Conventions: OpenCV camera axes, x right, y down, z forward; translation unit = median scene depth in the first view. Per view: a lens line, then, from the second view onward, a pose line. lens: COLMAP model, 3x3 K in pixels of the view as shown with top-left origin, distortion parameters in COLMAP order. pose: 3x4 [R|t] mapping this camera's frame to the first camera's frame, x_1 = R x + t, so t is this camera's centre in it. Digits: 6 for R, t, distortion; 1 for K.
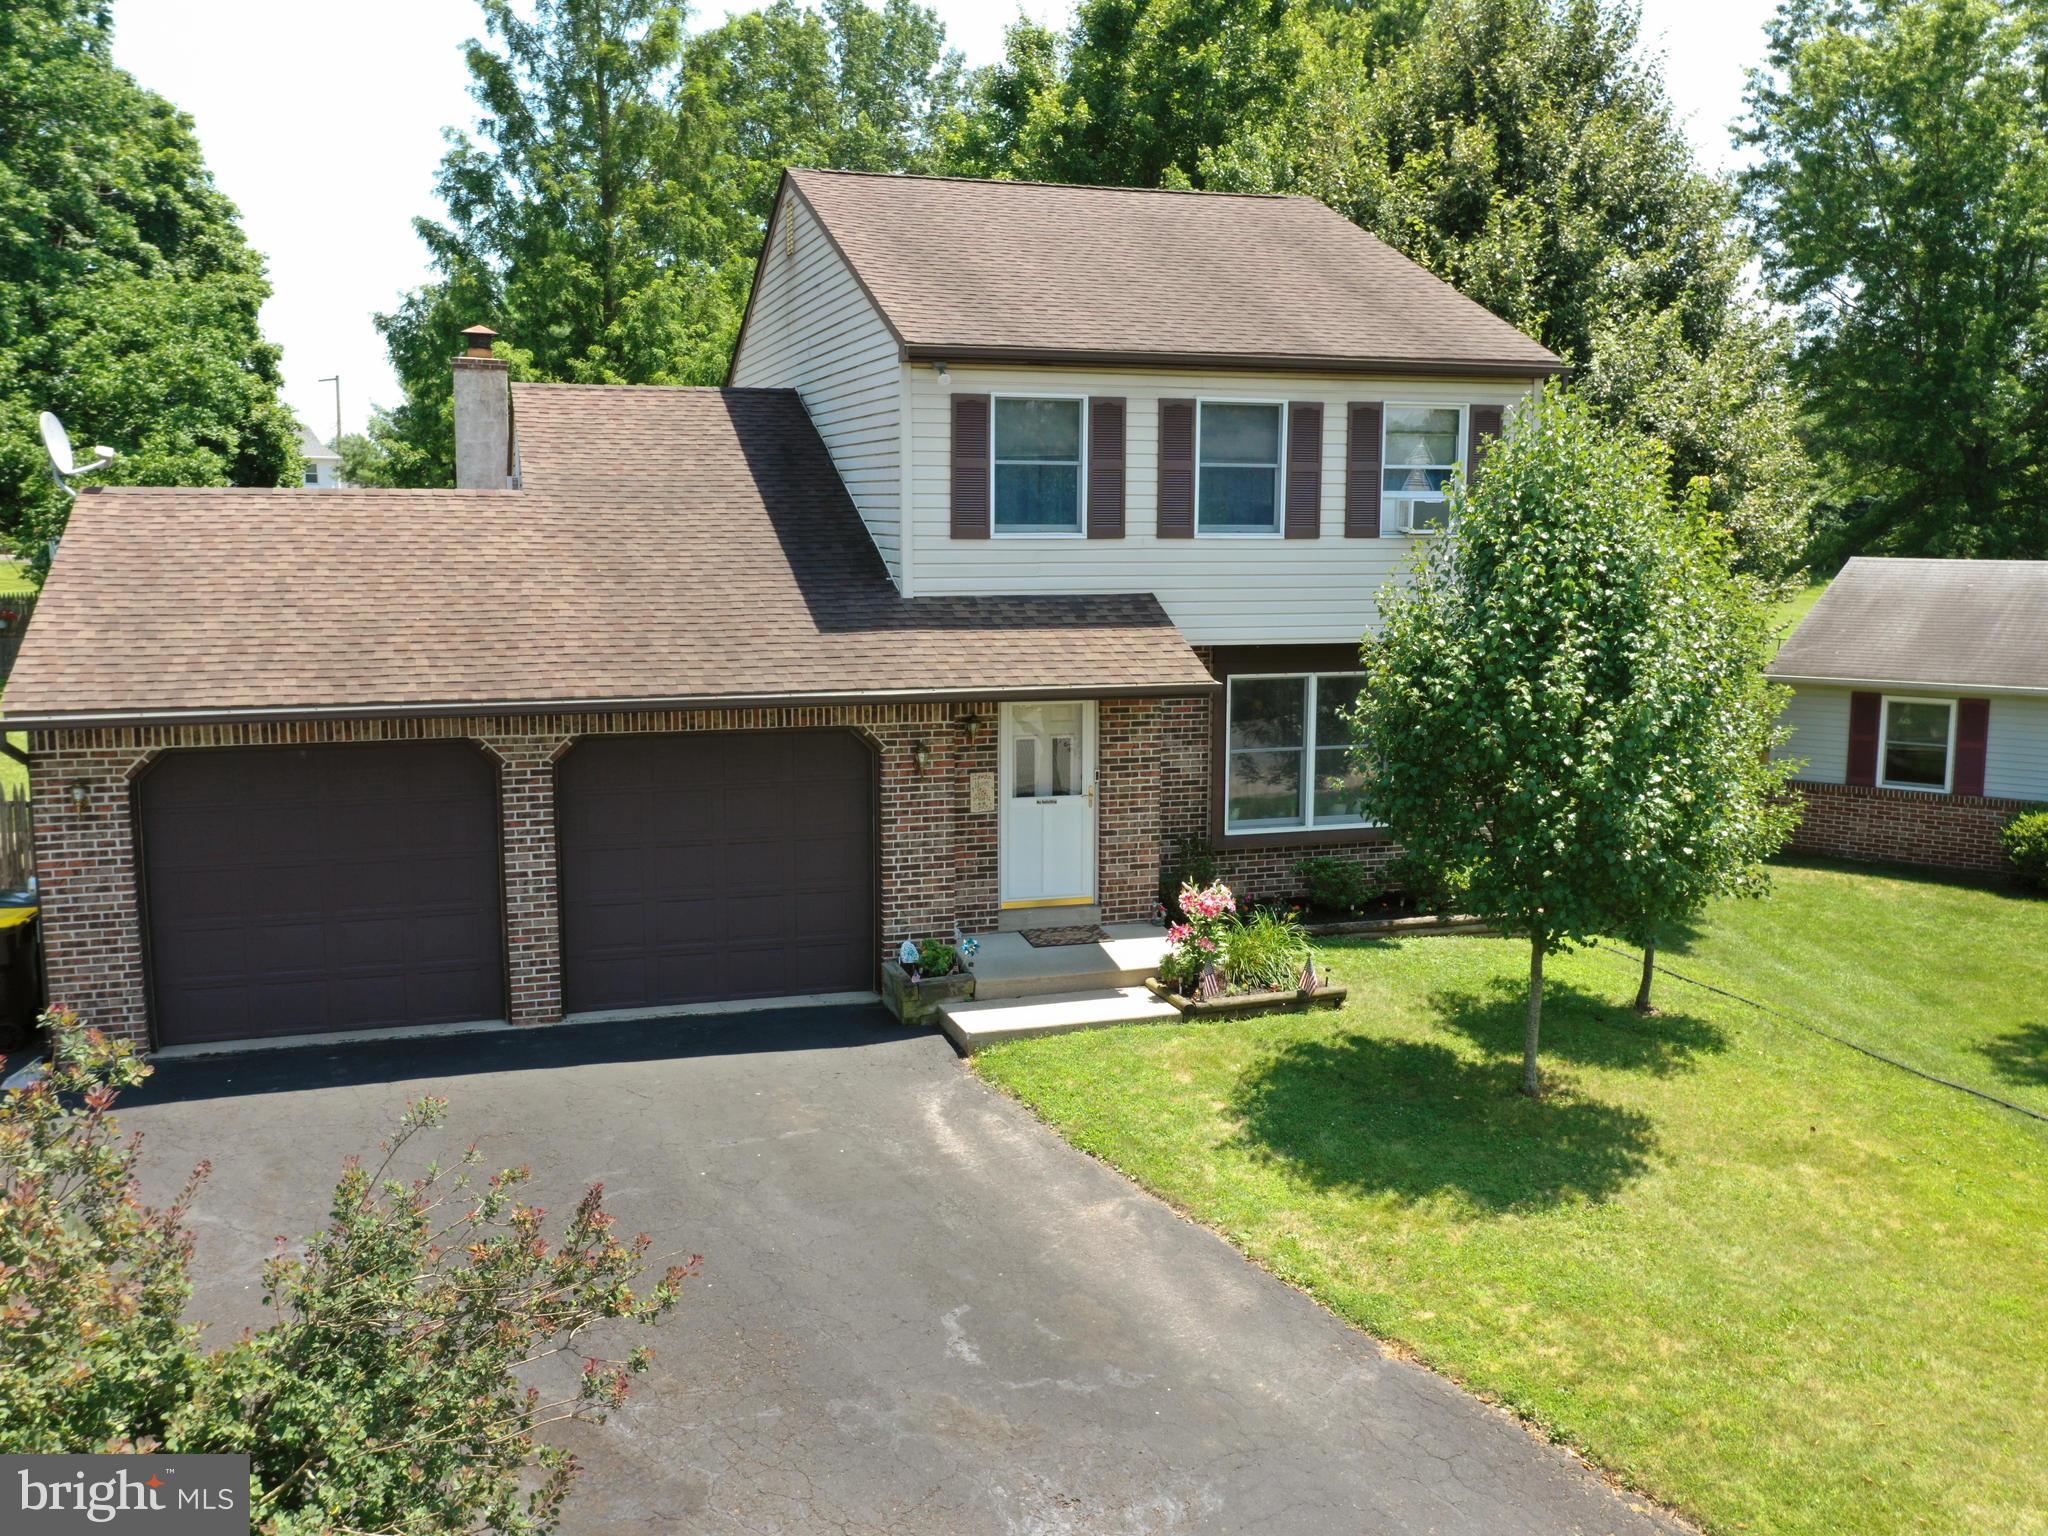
lens RADIAL K [[1820.6, 0, 1024.0], [0, 1820.6, 768.0], [0, 0, 1]] dist [0.005868, -0.000928]
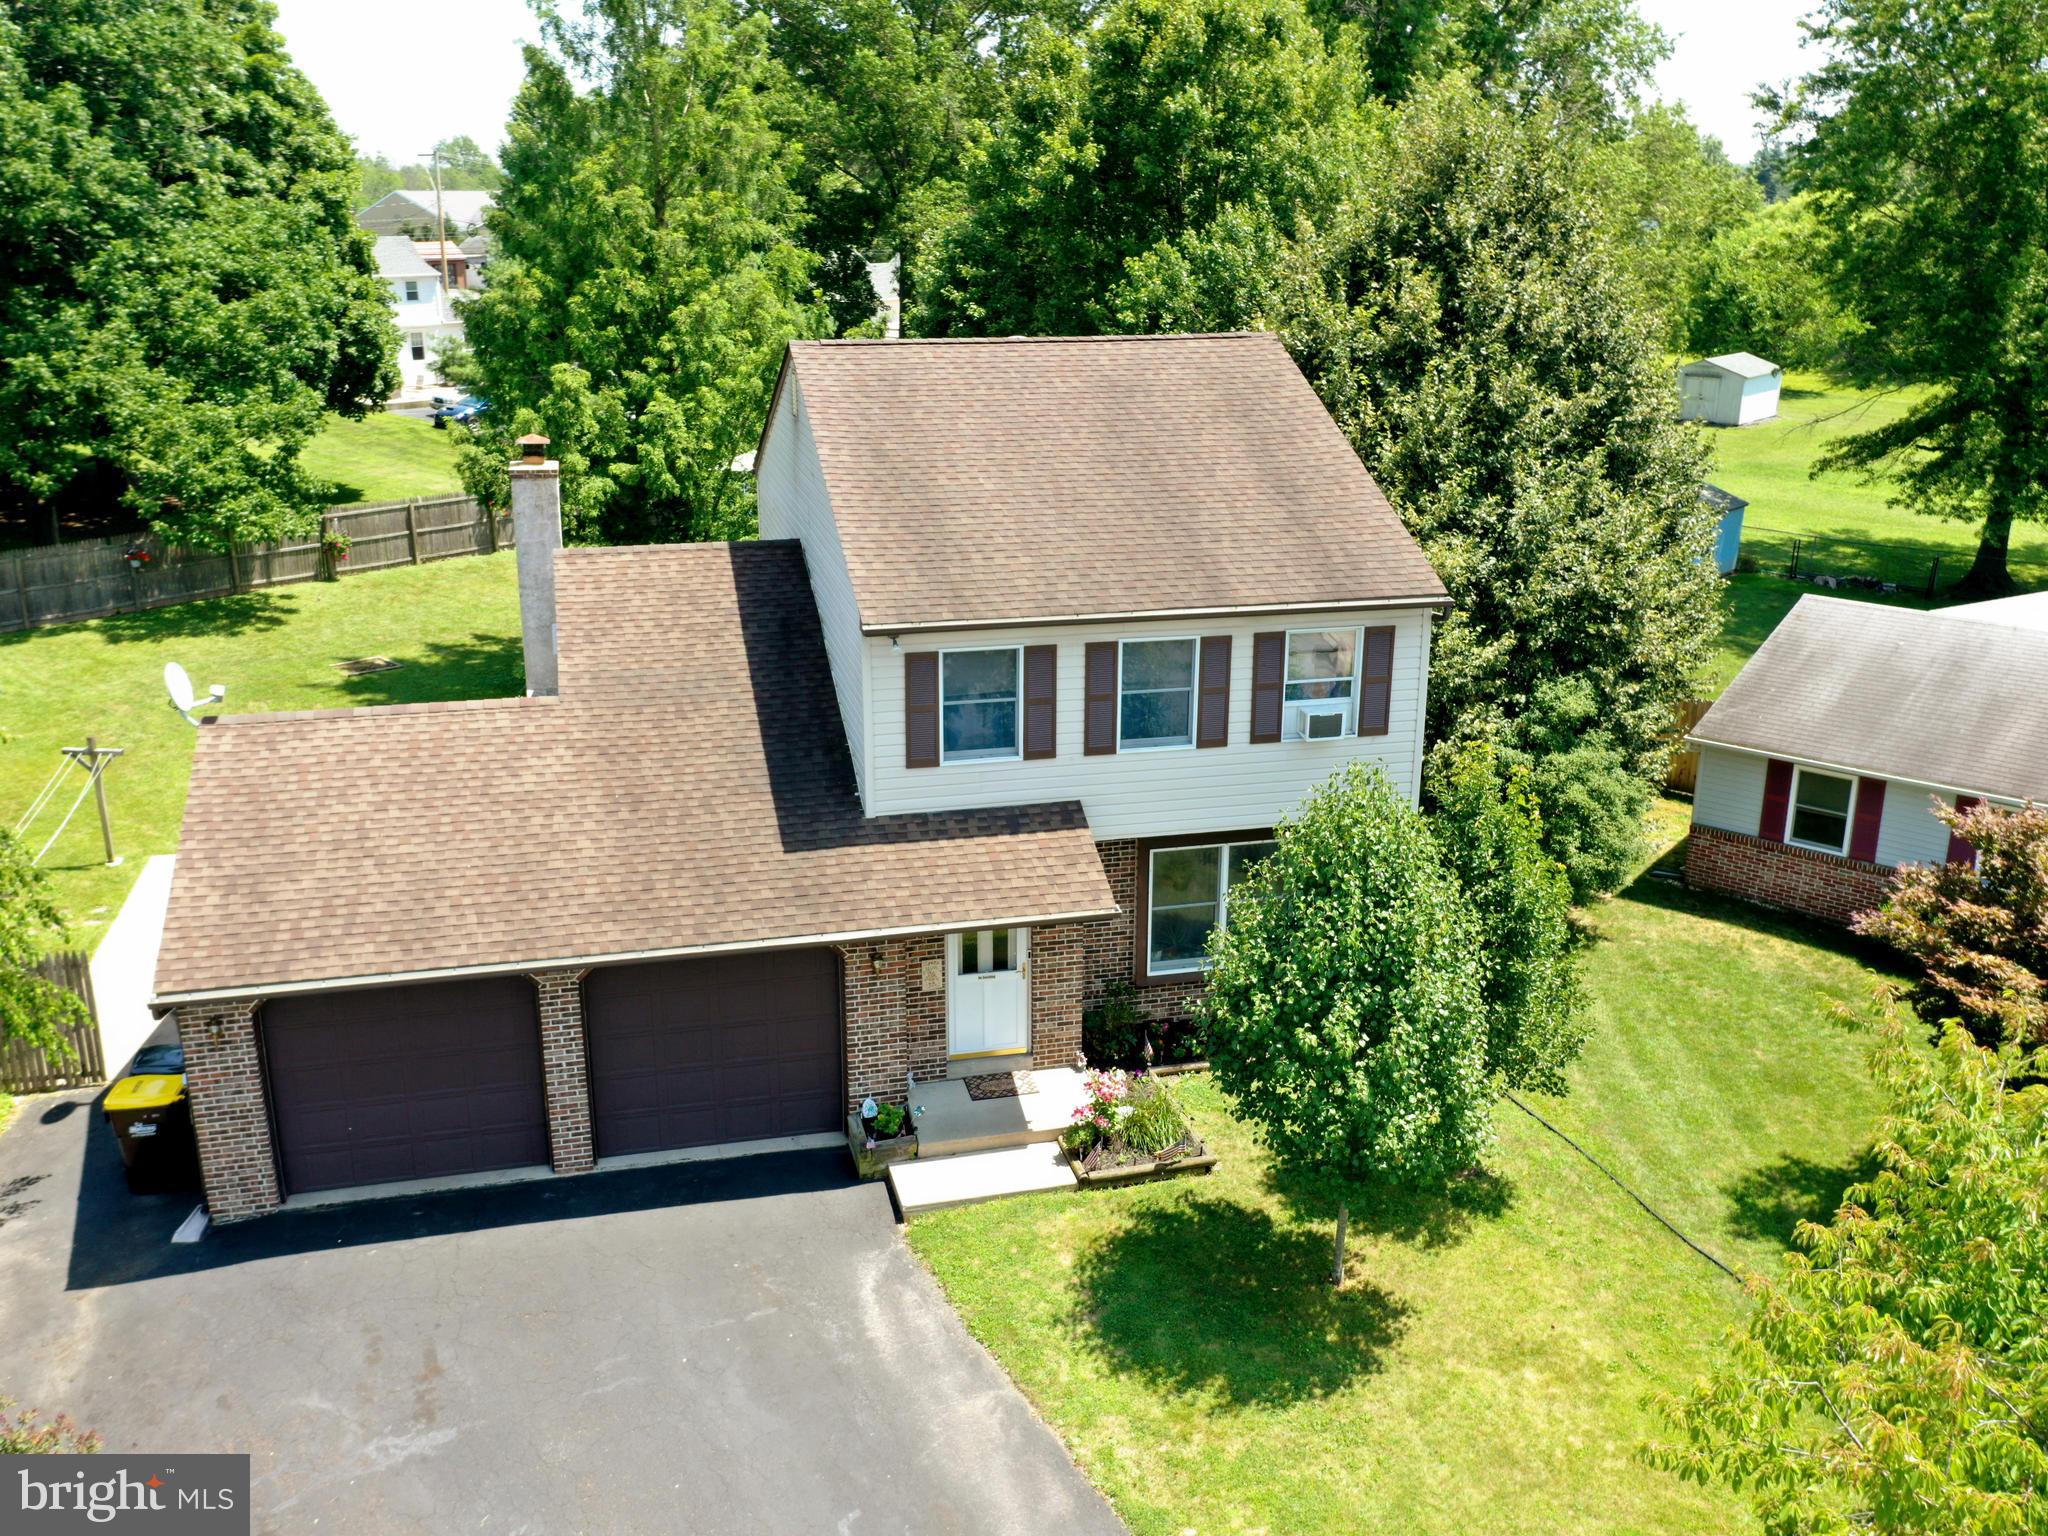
lens RADIAL K [[1820.6, 0, 1024.0], [0, 1820.6, 768.0], [0, 0, 1]] dist [0.005868, -0.000928]
pose [[0.997906, 0.019186, -0.061770, 0.119091], [-0.008825, 0.986452, 0.163815, -0.345981], [0.064076, -0.162927, 0.984555, -0.188515]]
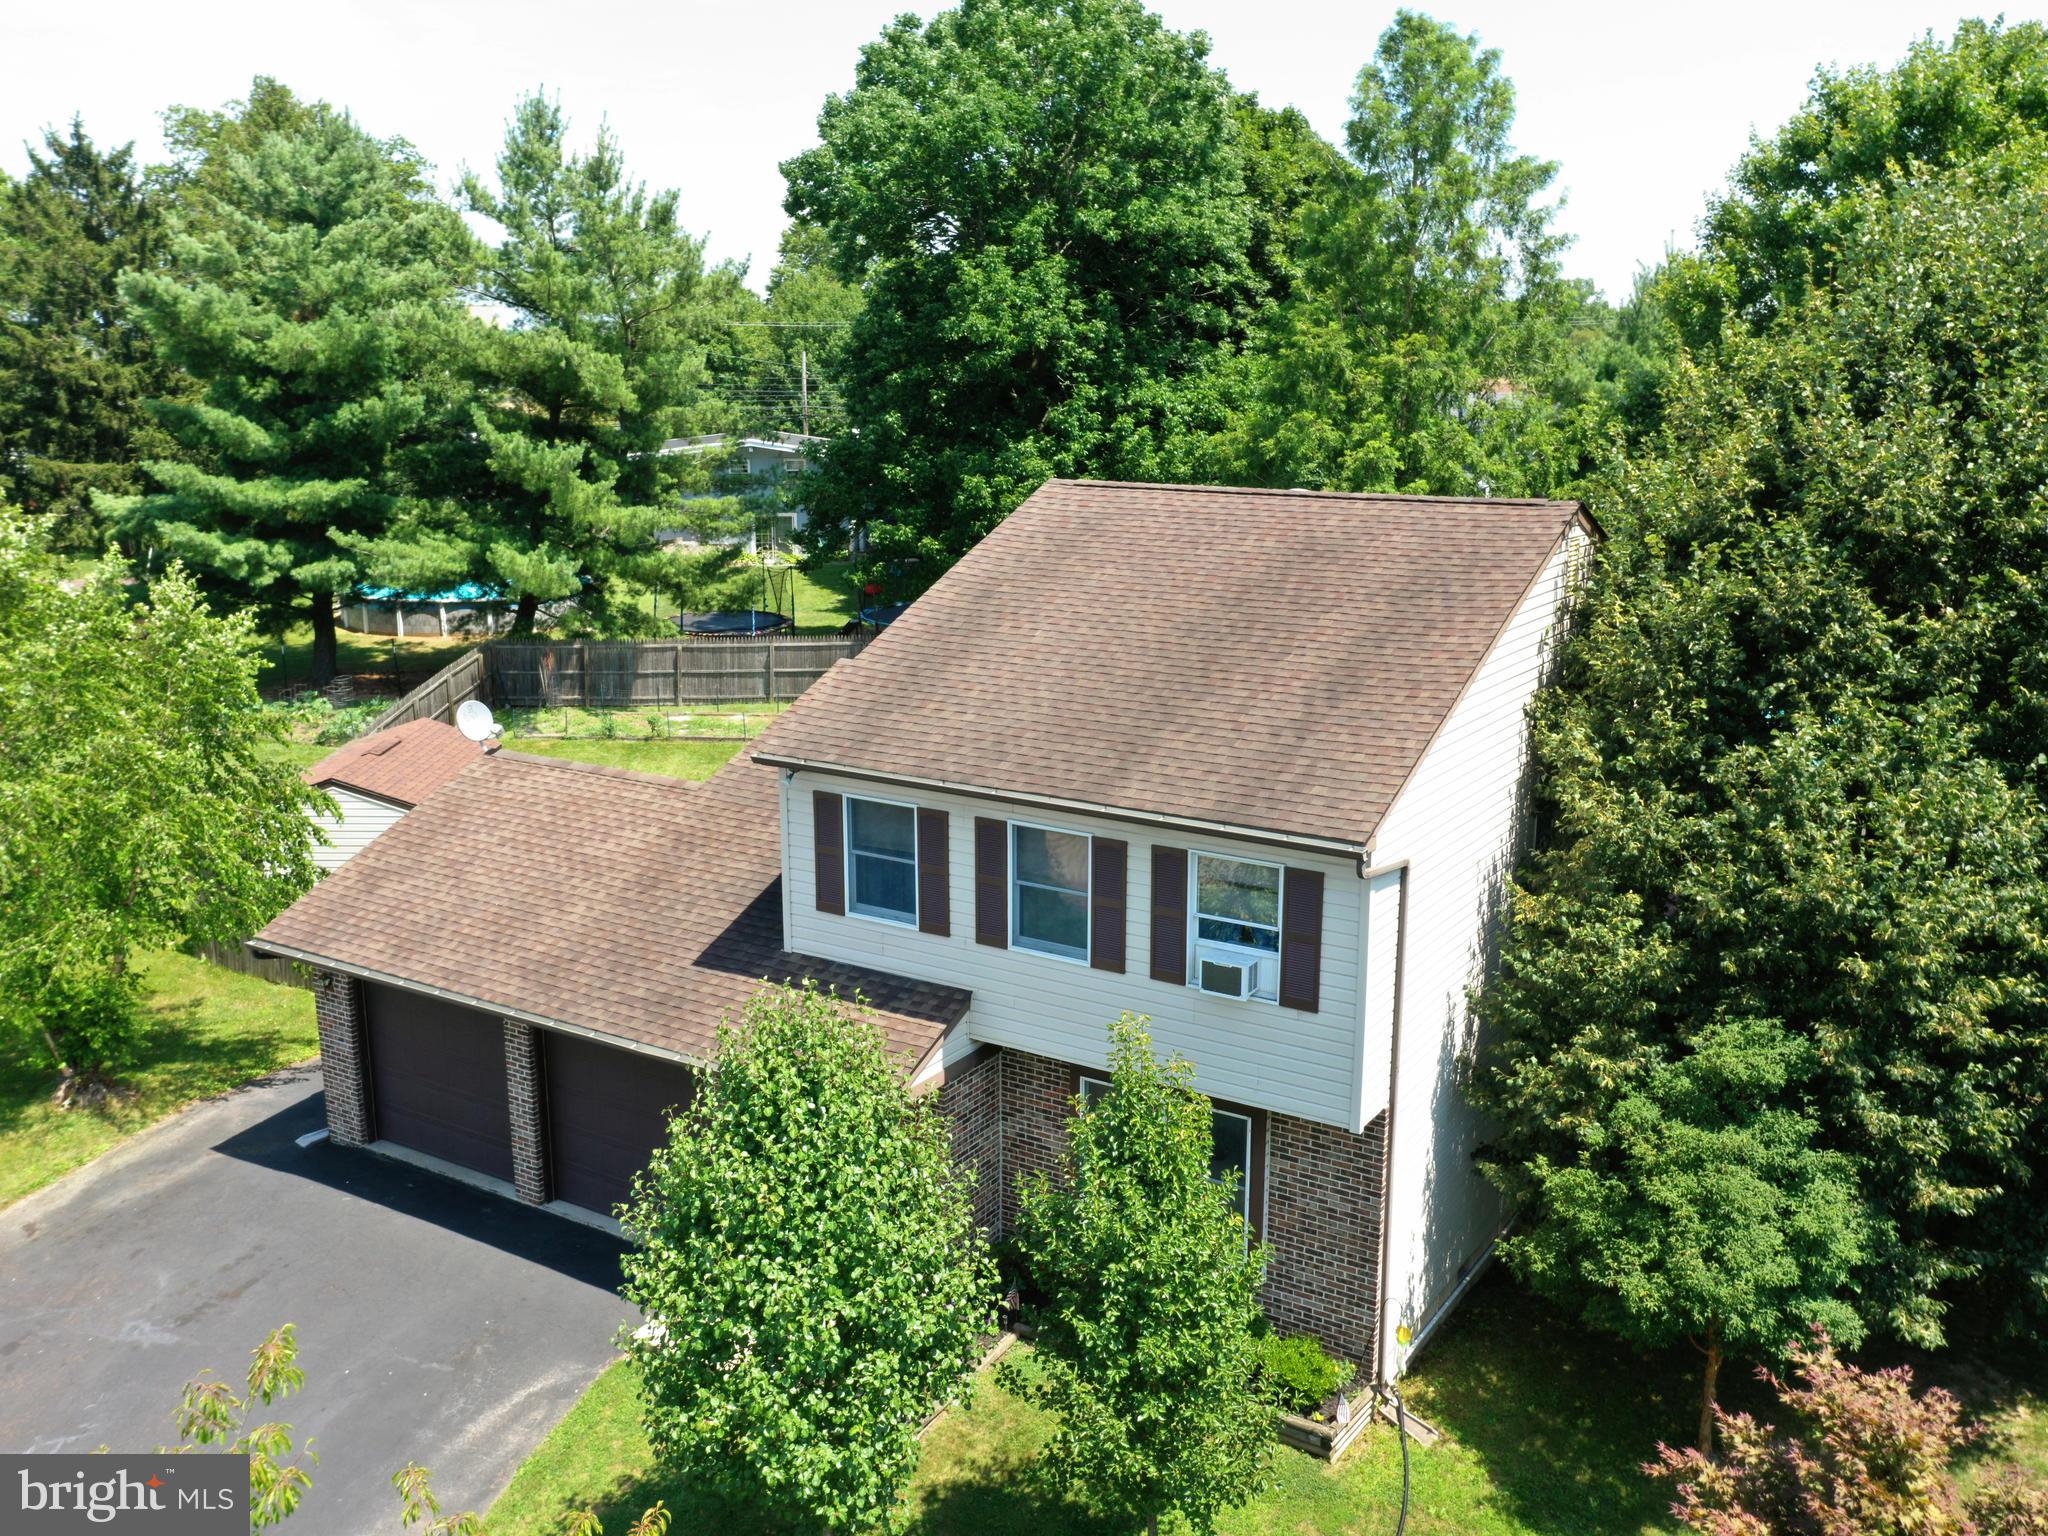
lens RADIAL K [[1815.4, 0, 1024.0], [0, 1815.4, 768.0], [0, 0, 1]] dist [0.003659, 0.004275]
pose [[0.644375, 0.168822, -0.745842, 0.949904], [-0.108248, 0.985643, 0.129579, -0.404437], [0.757010, -0.002761, 0.653398, 0.371384]]
